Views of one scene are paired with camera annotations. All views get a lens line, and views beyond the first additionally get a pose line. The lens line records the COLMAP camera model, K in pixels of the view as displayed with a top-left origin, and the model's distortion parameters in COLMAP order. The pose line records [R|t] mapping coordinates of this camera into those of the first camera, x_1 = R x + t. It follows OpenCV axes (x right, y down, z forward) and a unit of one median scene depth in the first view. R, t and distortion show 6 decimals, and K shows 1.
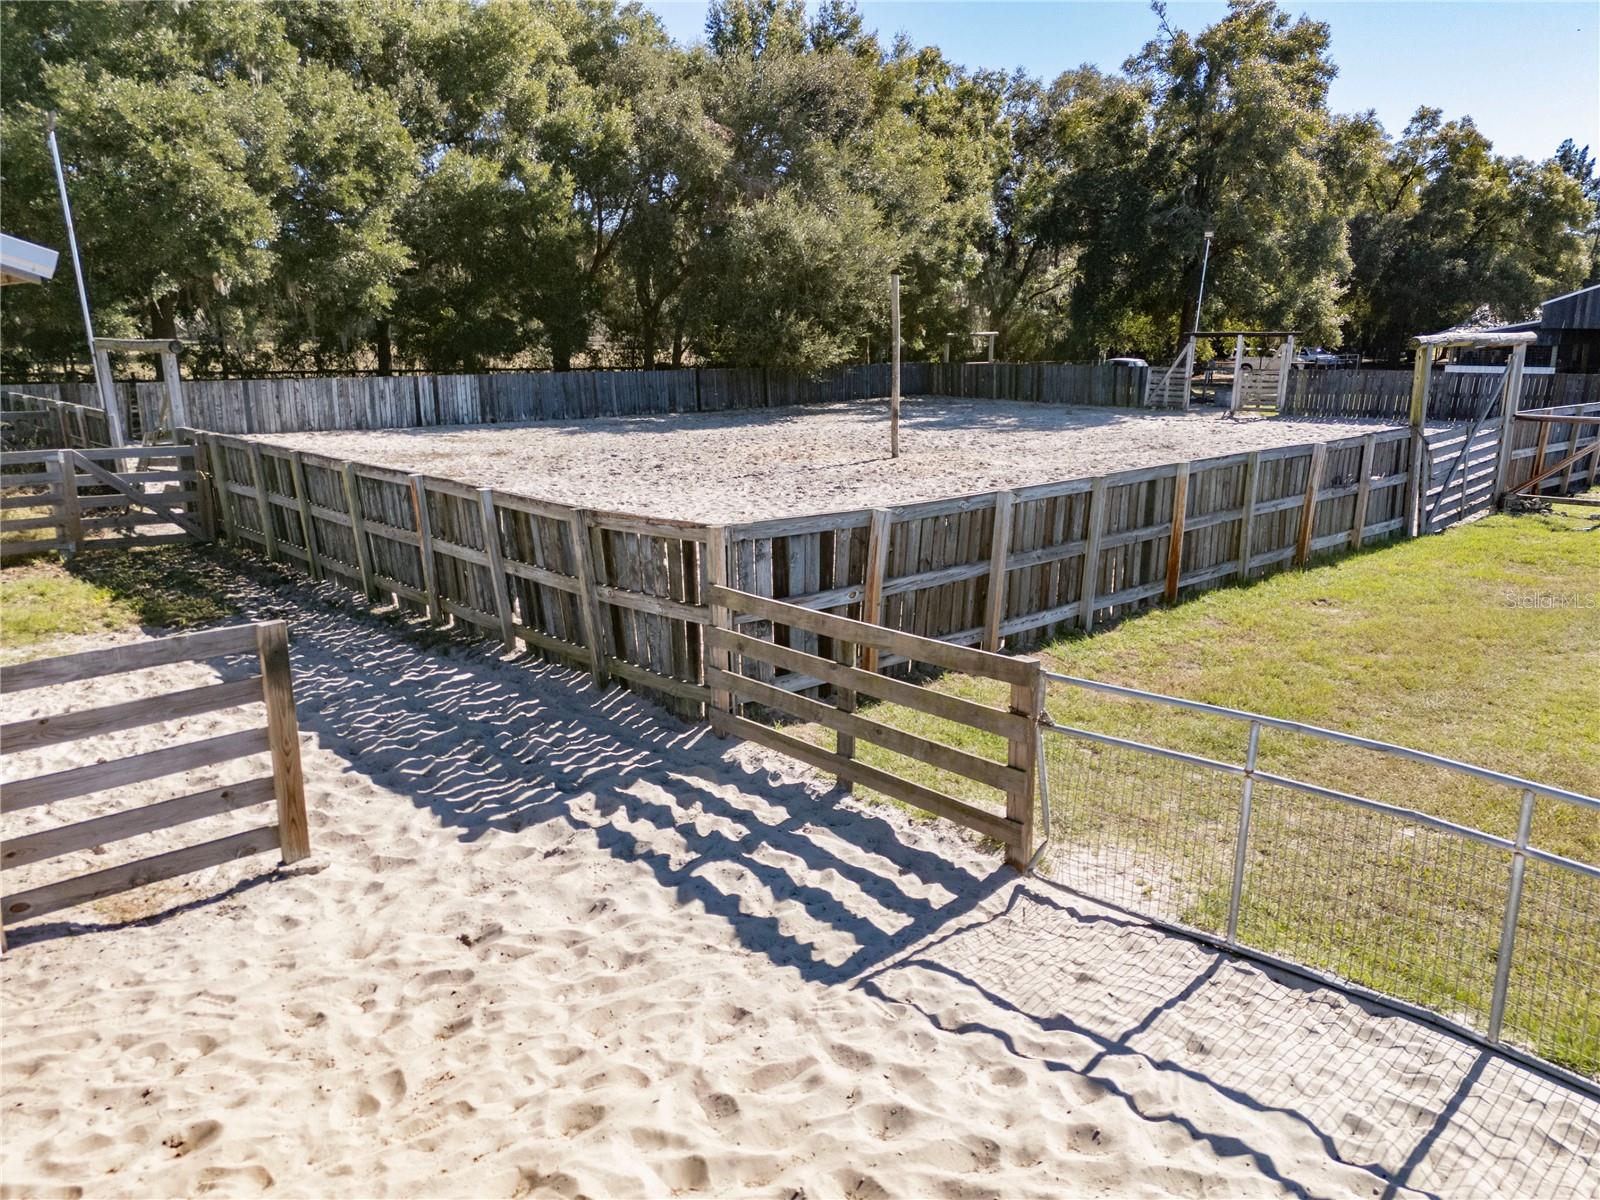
lens RADIAL K [[1178.8, 0, 799.1], [0, 1178.8, 597.8], [0, 0, 1]] dist [0.084037, -0.068893]
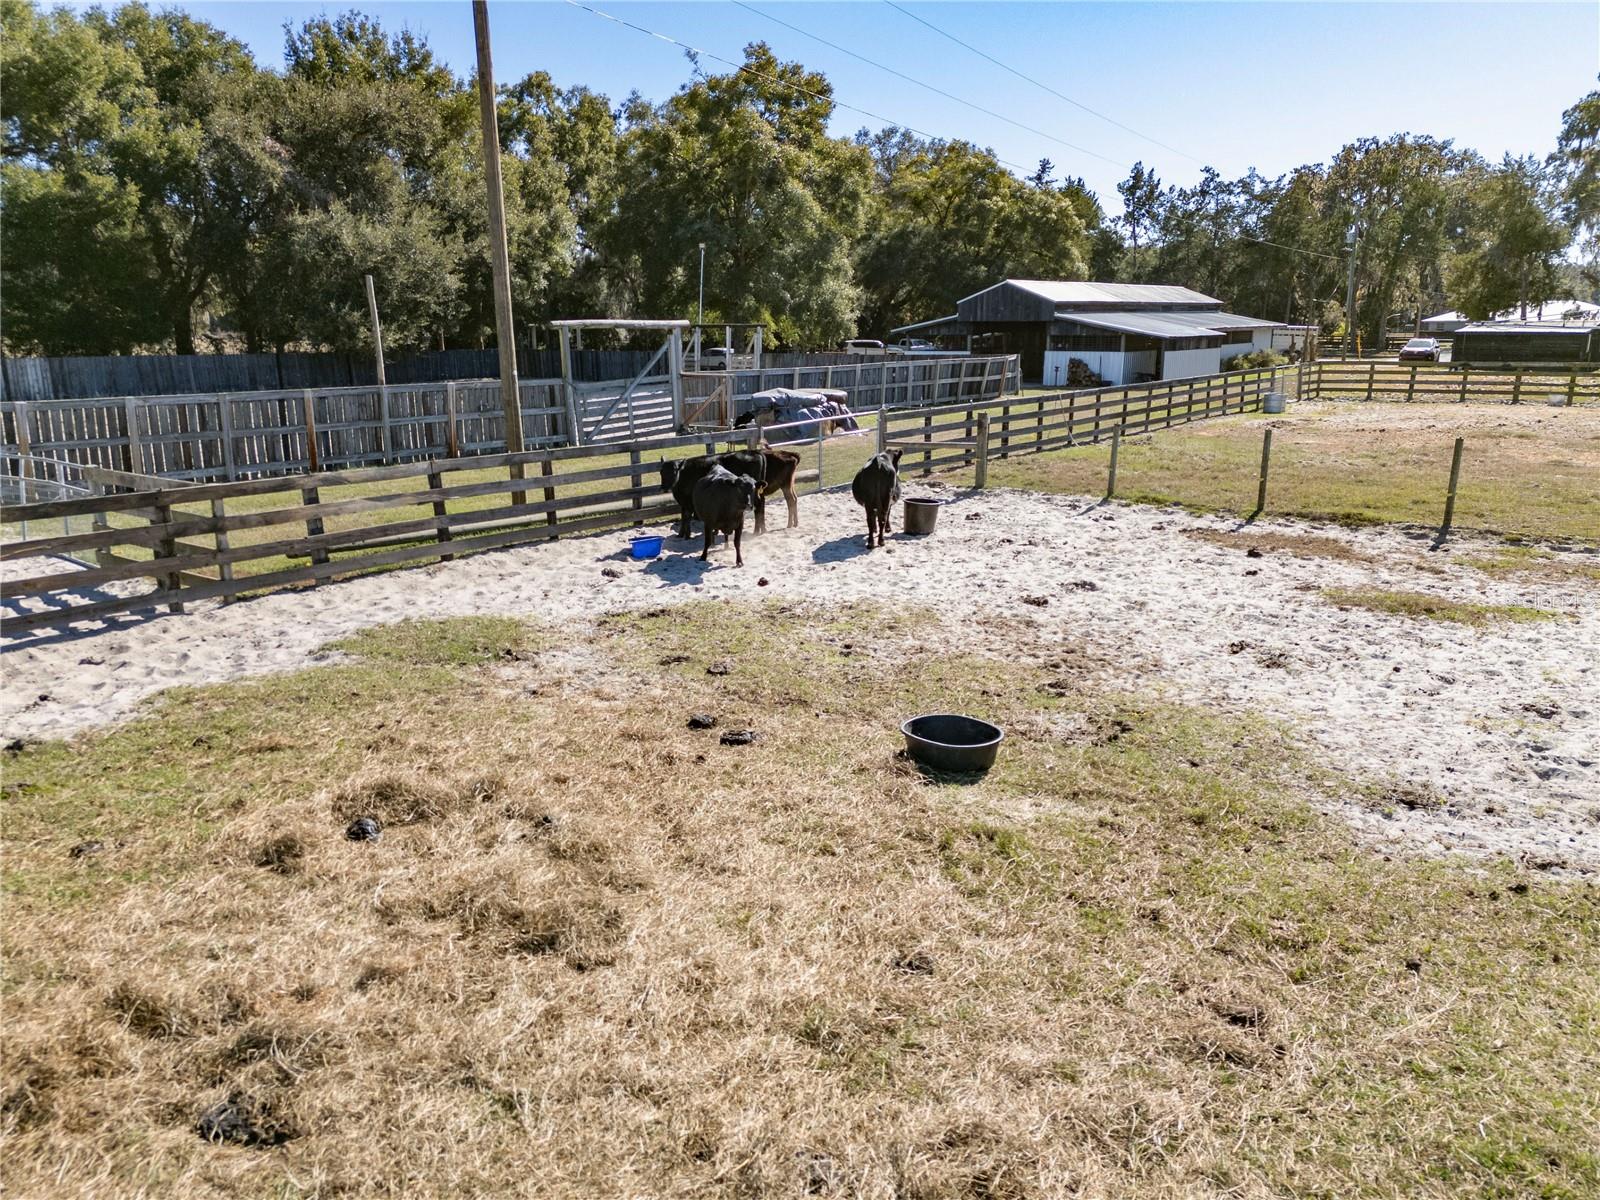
lens RADIAL K [[1178.8, 0, 799.1], [0, 1178.8, 597.8], [0, 0, 1]] dist [0.084037, -0.068893]
pose [[0.983912, -0.045945, 0.172643, 0.214771], [0.045246, 0.998944, 0.007982, 0.062575], [-0.172827, -0.000042, 0.984952, -0.255674]]
